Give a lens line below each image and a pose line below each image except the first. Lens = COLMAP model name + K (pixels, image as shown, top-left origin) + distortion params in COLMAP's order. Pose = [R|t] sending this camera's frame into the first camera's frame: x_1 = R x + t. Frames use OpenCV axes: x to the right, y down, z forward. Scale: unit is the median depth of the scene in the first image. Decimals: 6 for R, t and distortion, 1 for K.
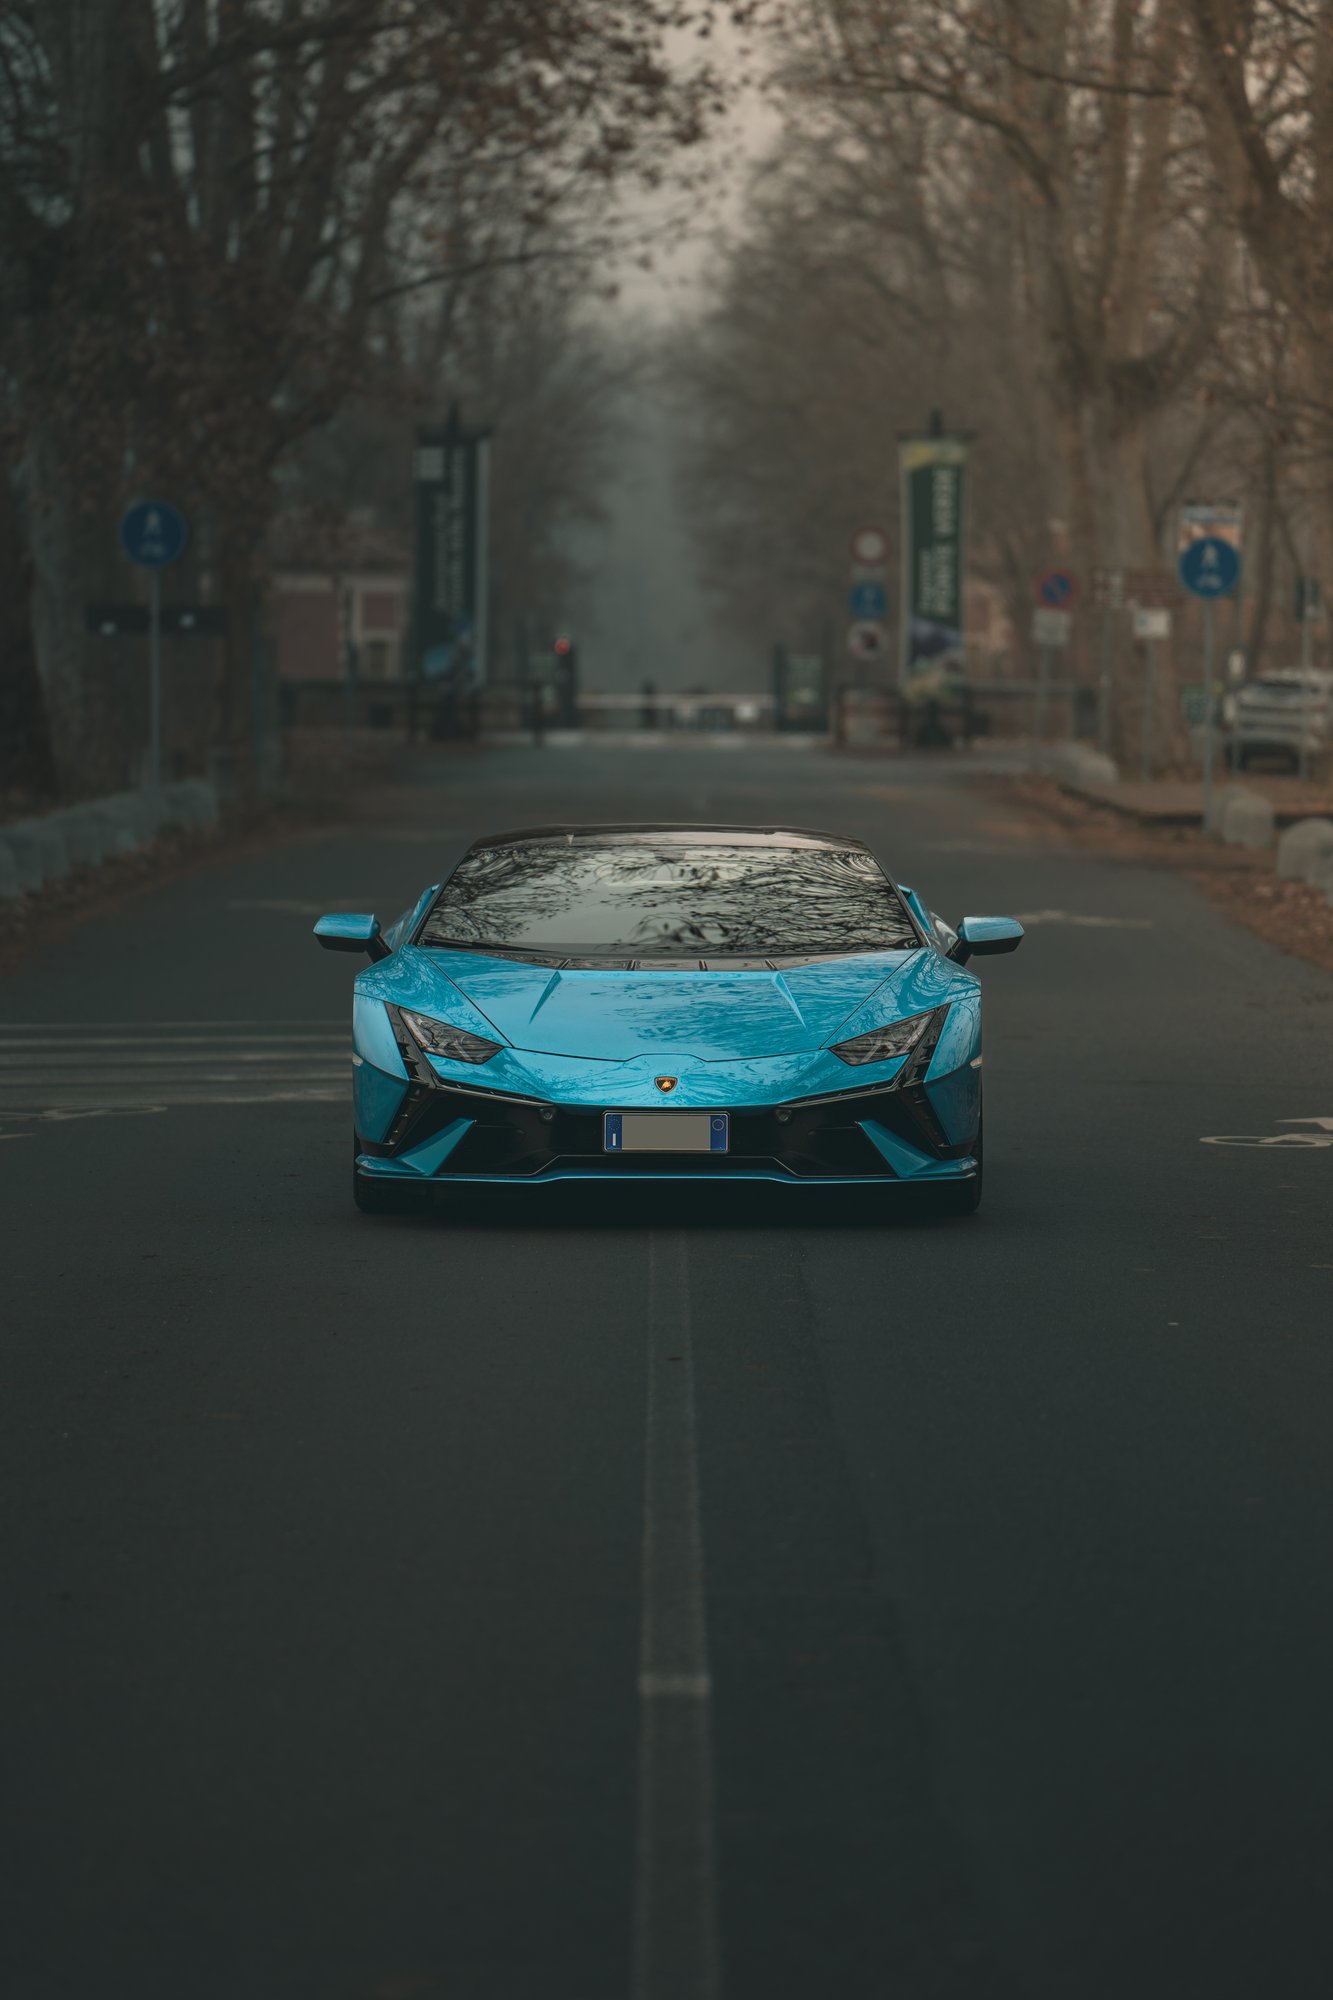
lens RADIAL K [[7692.3, 0, 822.3], [0, 7692.3, 1001.1], [0, 0, 1]] dist [0.472014, 3.145139]
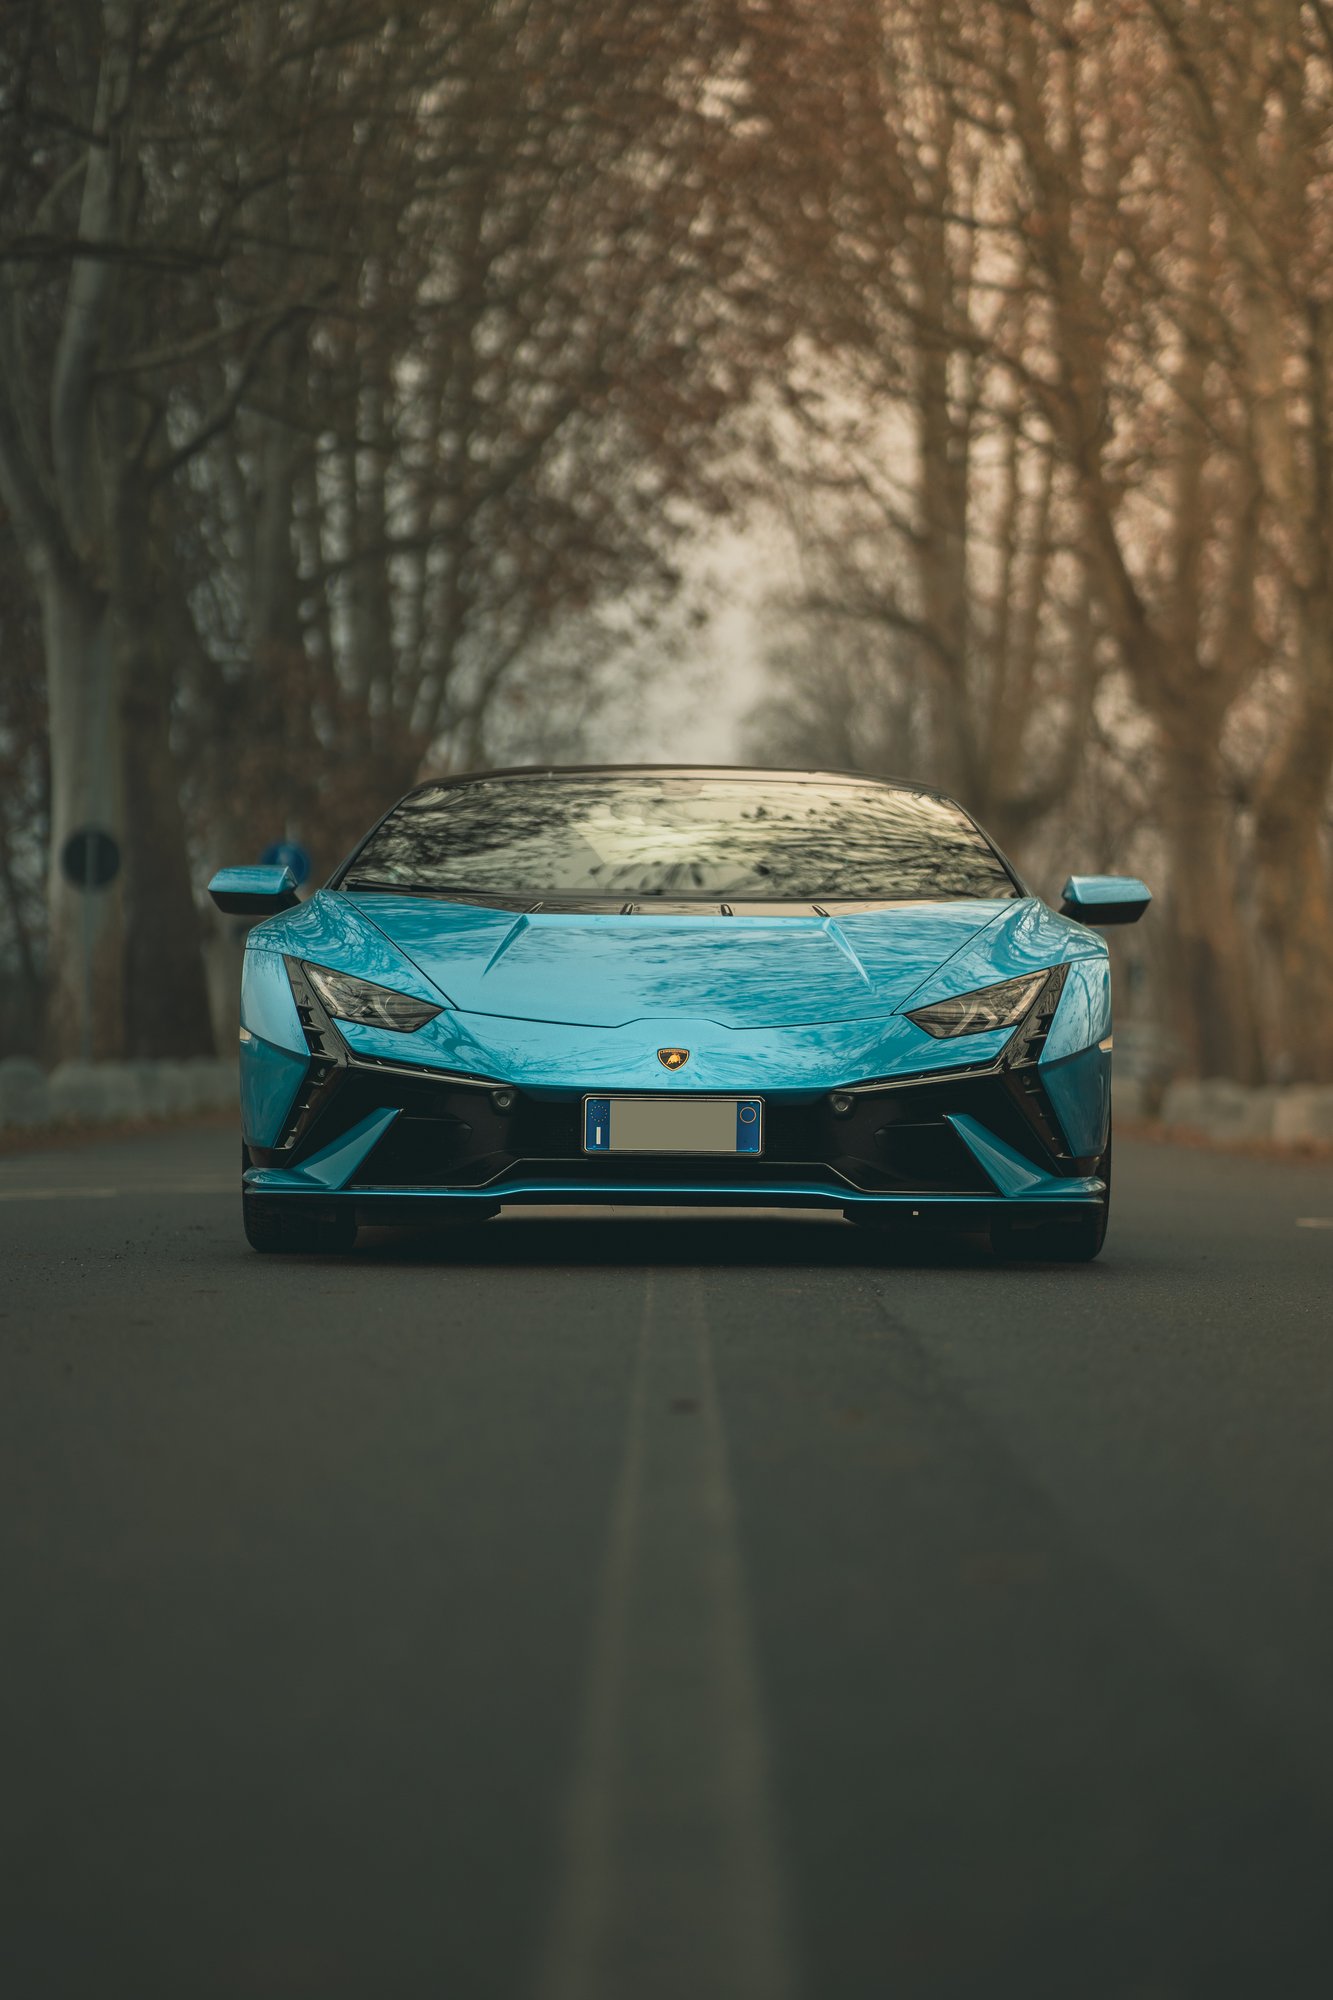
lens RADIAL K [[5245.4, 0, 666.5], [0, 5245.4, 1000.0], [0, 0, 1]] dist [-0.003696, 0.191410]
pose [[0.999730, 0.004895, -0.022708, -0.010006], [-0.006067, 0.998638, -0.051828, 0.029784], [0.022424, 0.051952, 0.998398, 0.516992]]
